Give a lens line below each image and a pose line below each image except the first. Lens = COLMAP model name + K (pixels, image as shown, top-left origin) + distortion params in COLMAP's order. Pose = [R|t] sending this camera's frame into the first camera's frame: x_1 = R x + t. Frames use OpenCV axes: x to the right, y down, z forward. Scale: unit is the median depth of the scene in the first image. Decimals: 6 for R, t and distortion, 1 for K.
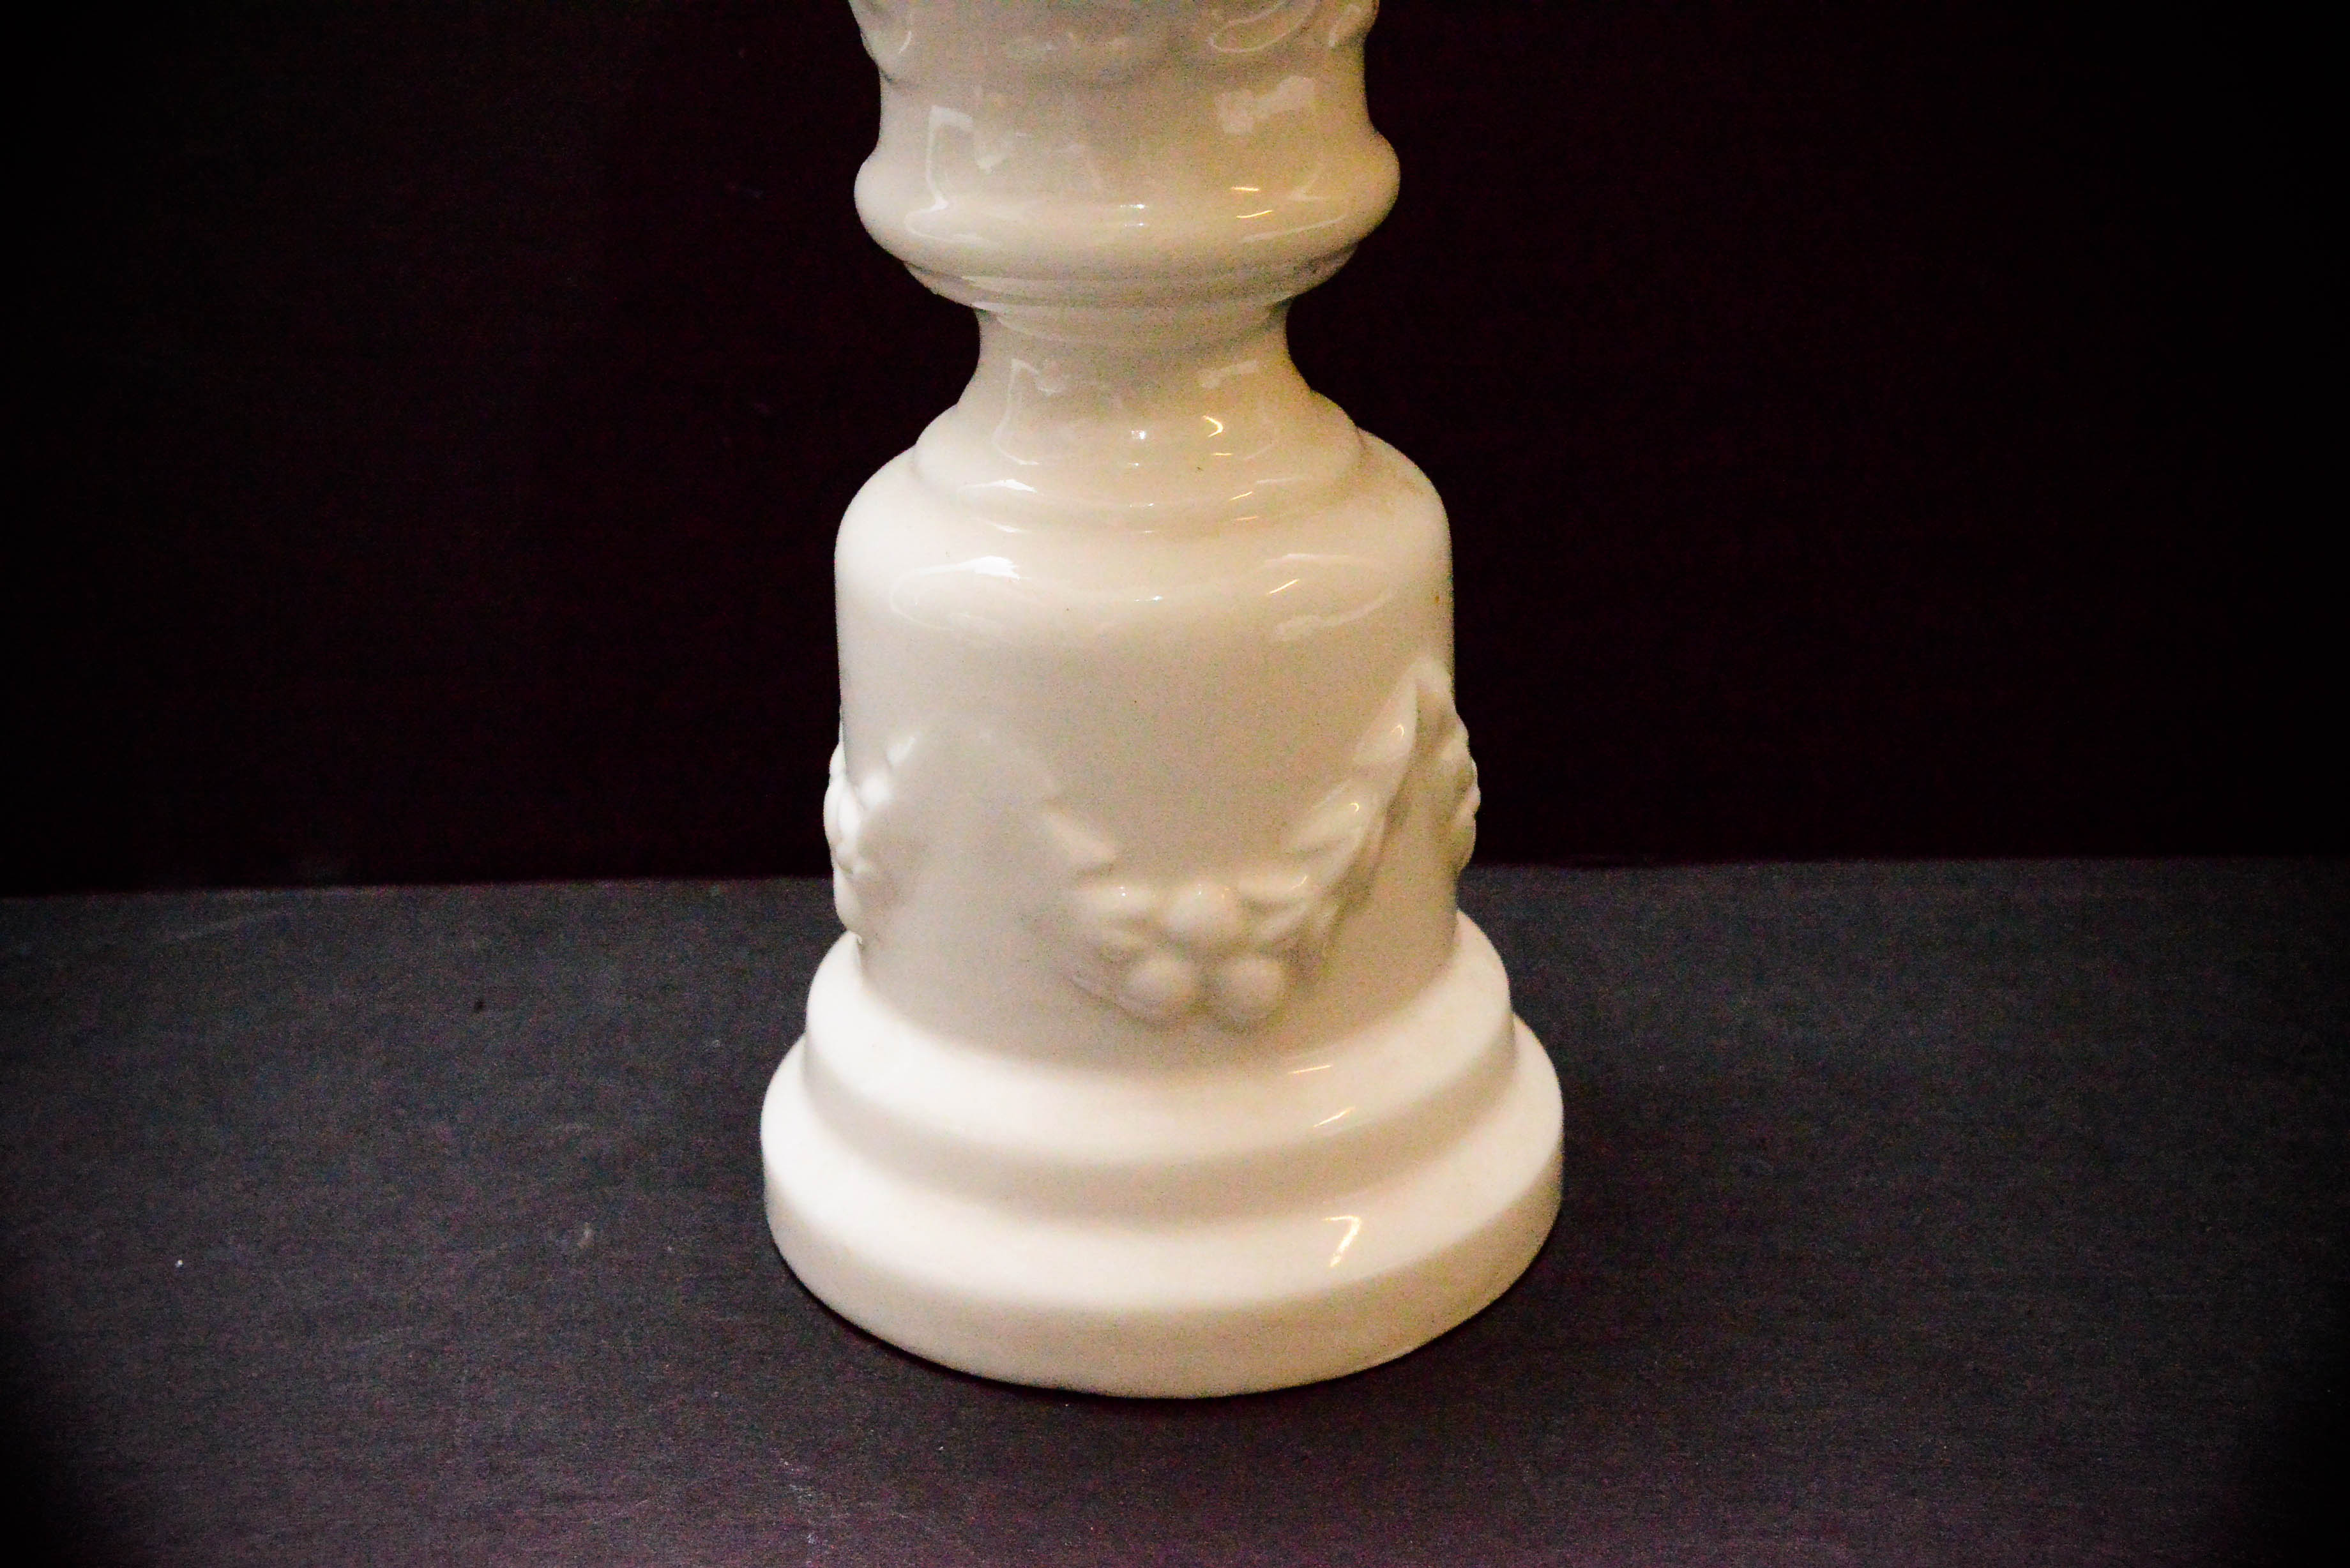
lens RADIAL K [[3570.3, 0, 1175.0], [0, 3570.3, 784.0], [0, 0, 1]] dist [0.032692, 0.013329]
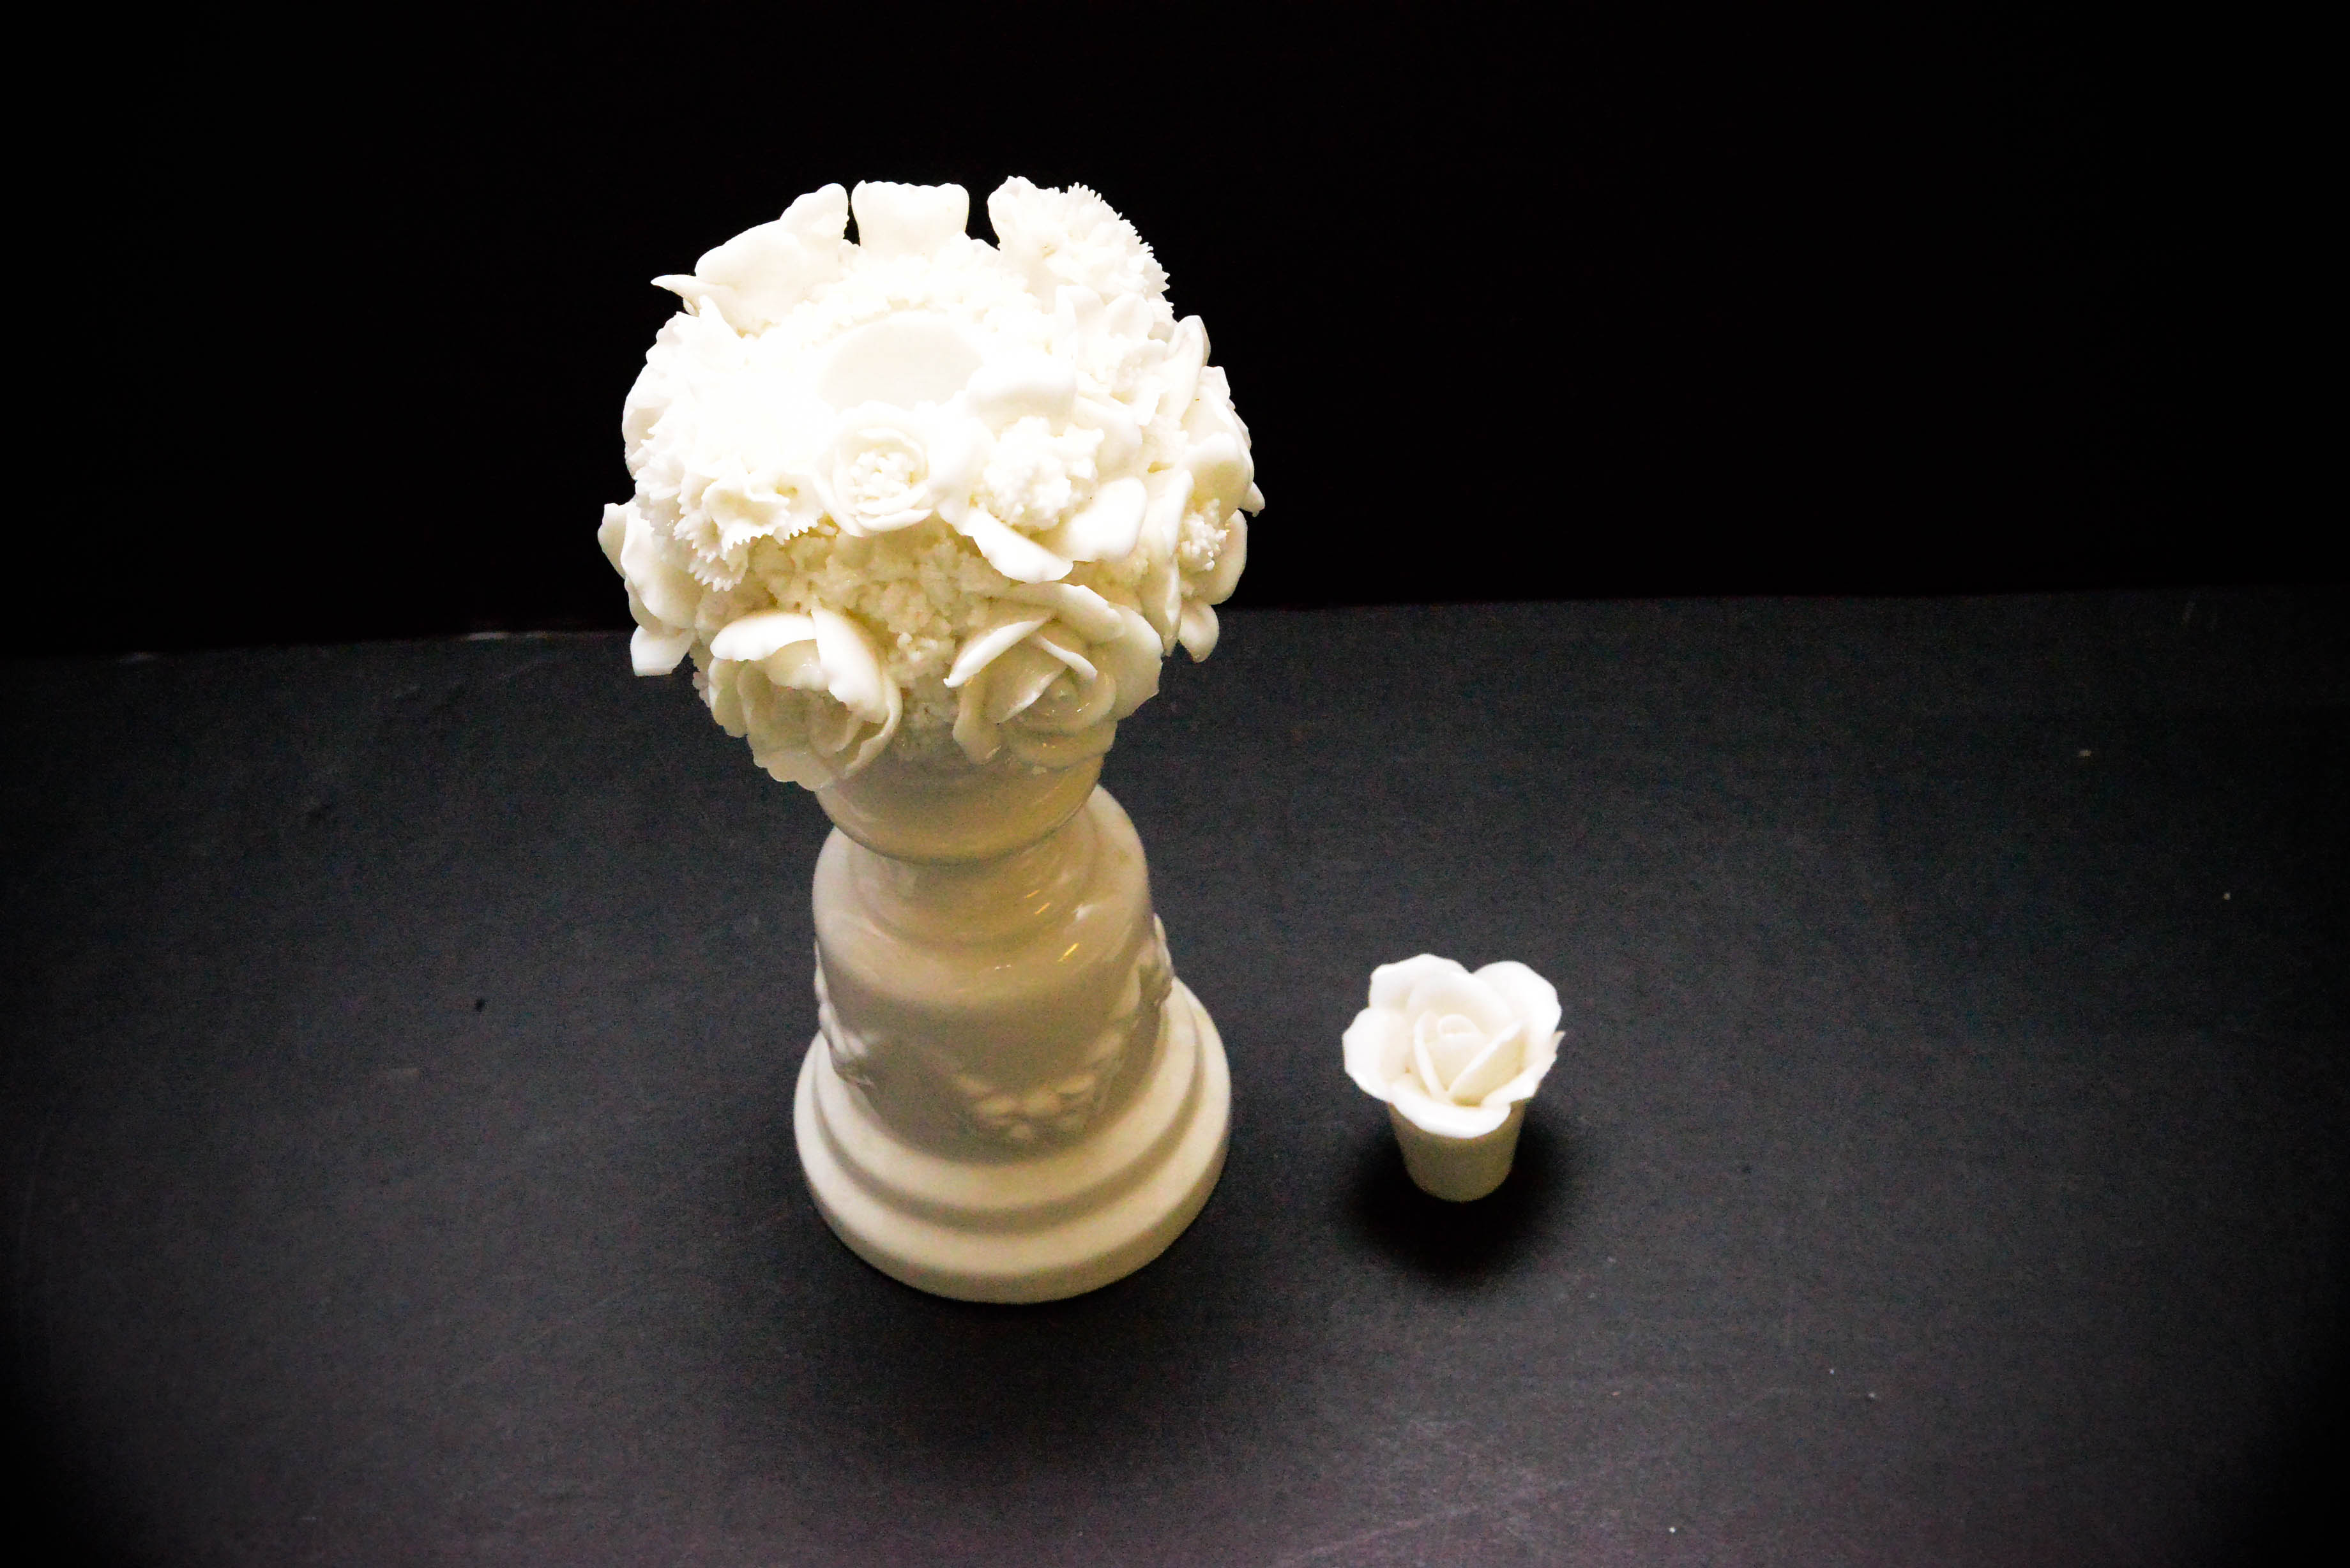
lens RADIAL K [[3570.3, 0, 1175.0], [0, 3570.3, 784.0], [0, 0, 1]] dist [0.032692, 0.013329]
pose [[0.989748, -0.125532, 0.068119, -0.028990], [0.088689, 0.914045, 0.395798, -0.846151], [-0.111949, -0.385699, 0.915808, -0.673307]]
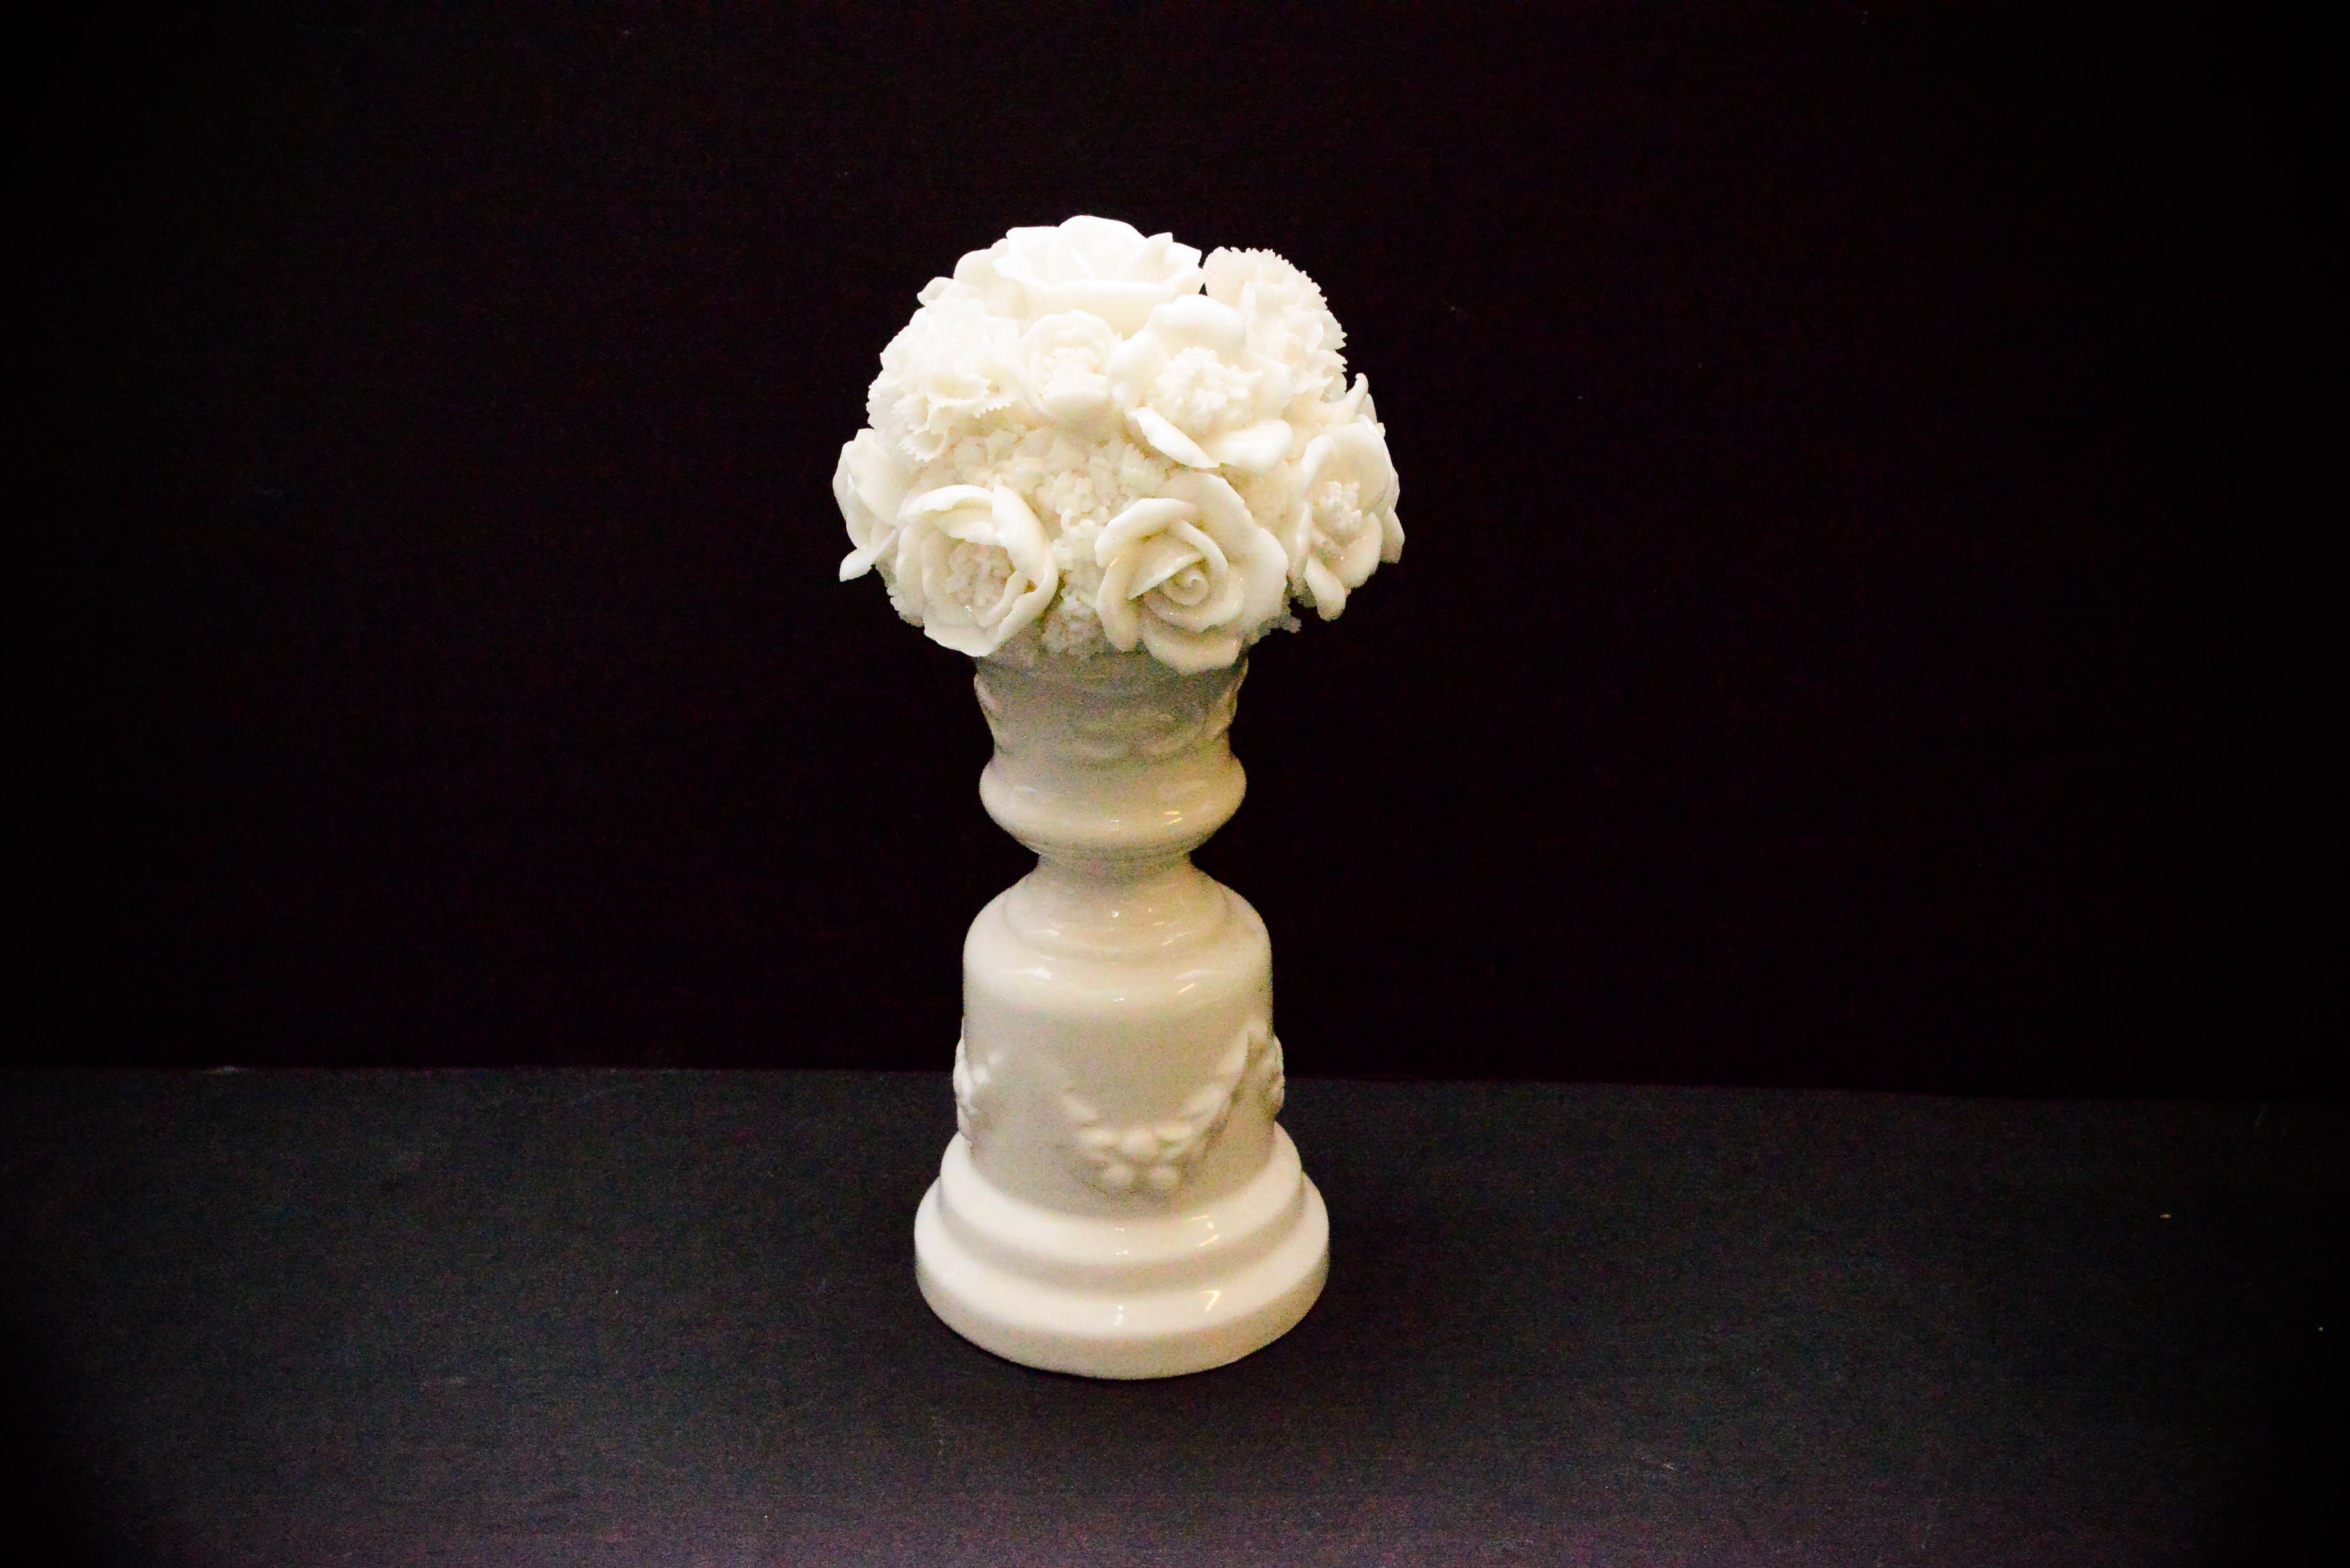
lens RADIAL K [[3570.3, 0, 1175.0], [0, 3570.3, 784.0], [0, 0, 1]] dist [0.032692, 0.013329]
pose [[0.999445, 0.027829, -0.018288, 0.058586], [-0.027514, 0.999473, 0.017231, -0.200900], [0.018758, -0.016719, 0.999684, -1.016928]]
